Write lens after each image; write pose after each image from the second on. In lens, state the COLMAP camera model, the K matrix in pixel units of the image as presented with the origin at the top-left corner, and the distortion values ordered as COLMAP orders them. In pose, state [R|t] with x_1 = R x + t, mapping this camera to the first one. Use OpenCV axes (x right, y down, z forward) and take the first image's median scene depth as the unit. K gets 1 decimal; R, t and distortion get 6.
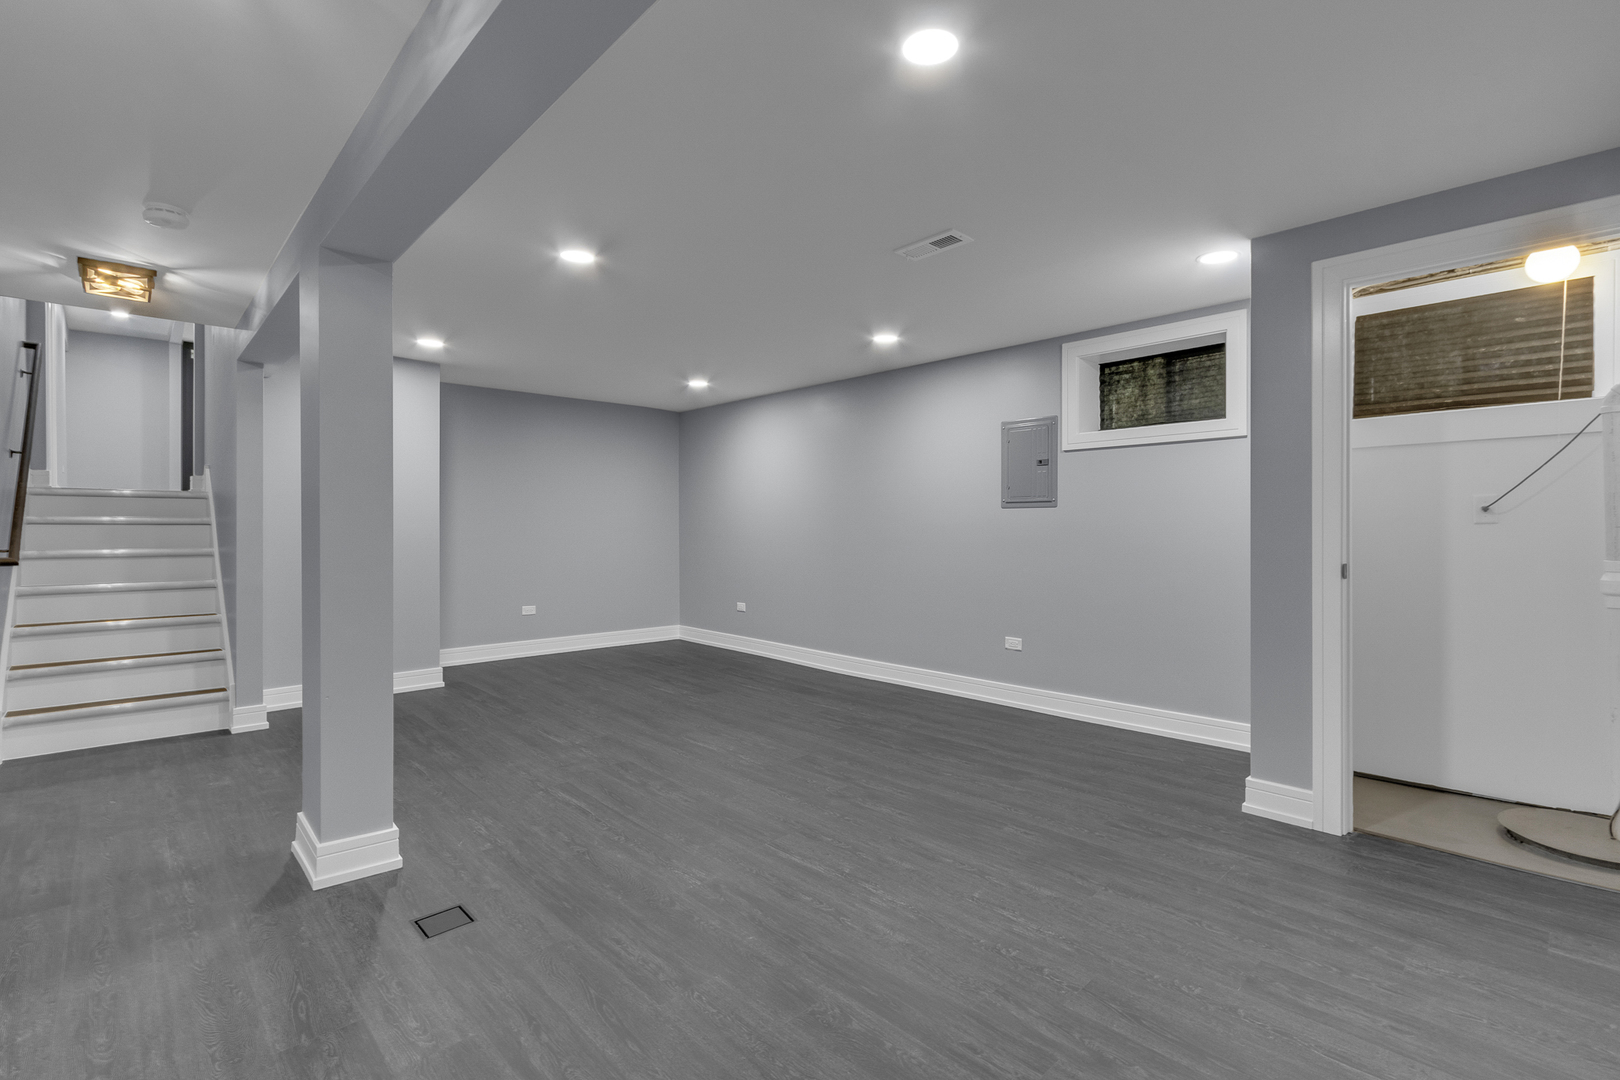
lens RADIAL K [[754.6, 0, 802.9], [0, 754.6, 529.7], [0, 0, 1]] dist [0.000437, -0.000754]
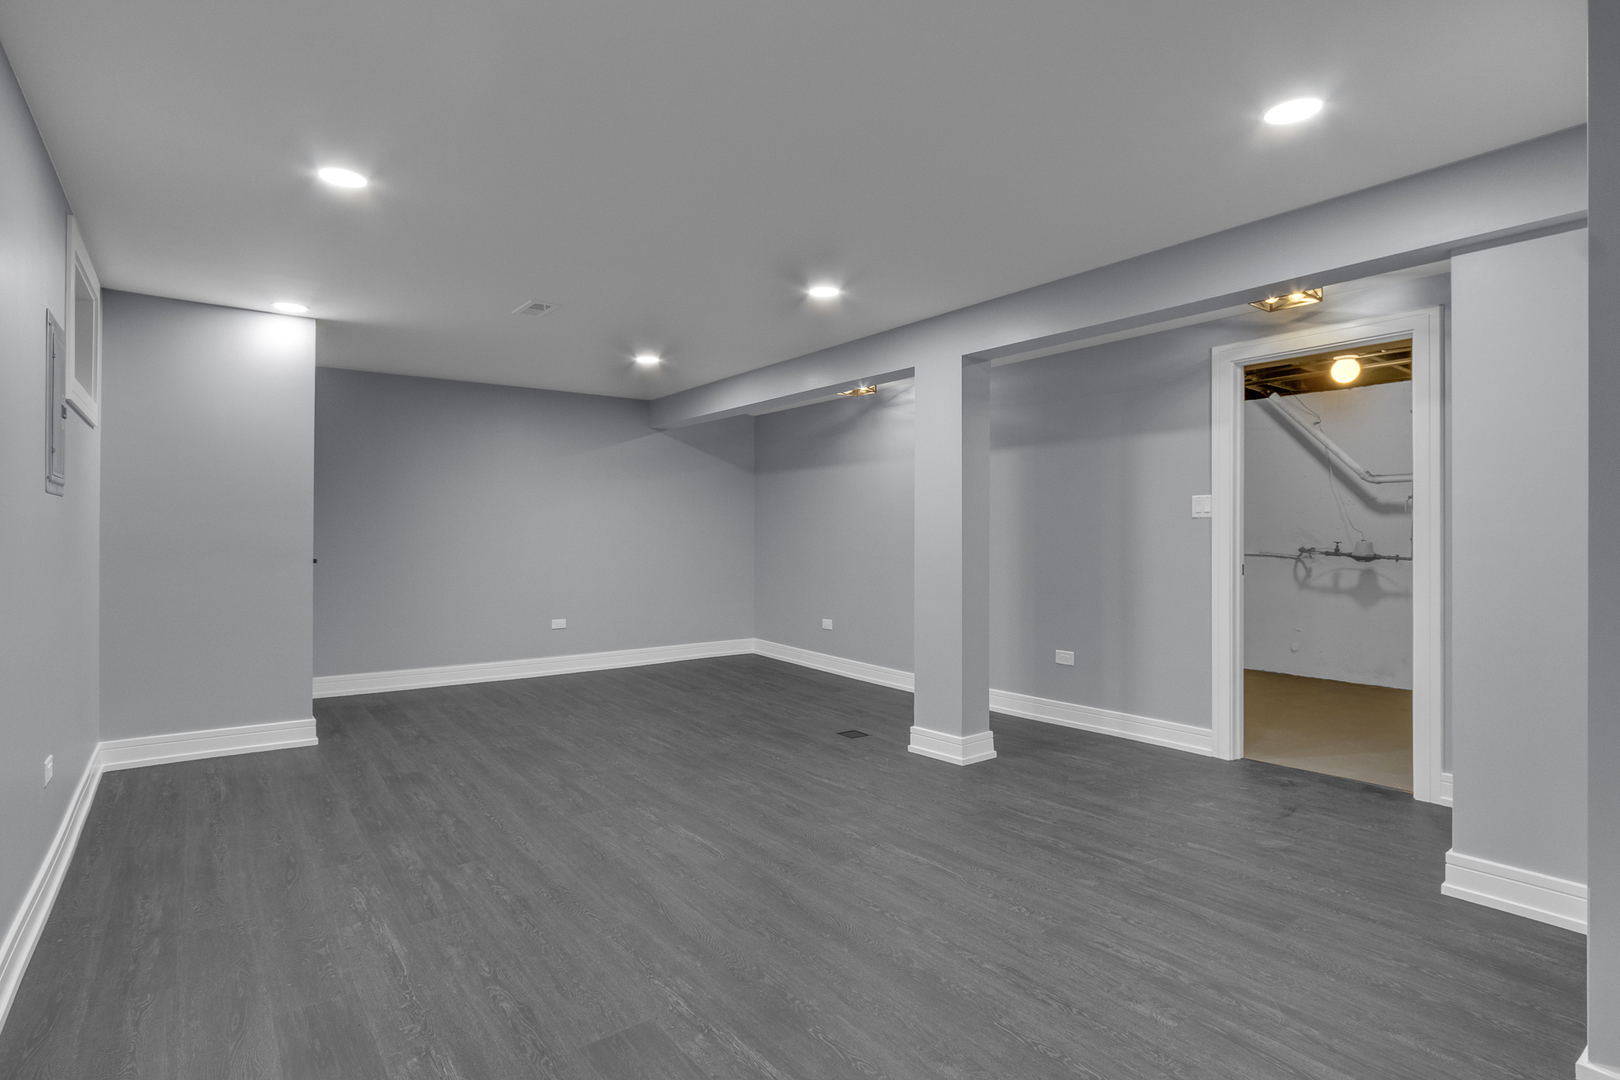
lens RADIAL K [[754.6, 0, 802.9], [0, 754.6, 529.7], [0, 0, 1]] dist [0.000437, -0.000754]
pose [[-0.996157, -0.003995, 0.087496, -0.340460], [-0.004024, 0.999992, -0.000161, -0.009947], [-0.087494, -0.000512, -0.996165, 1.965354]]
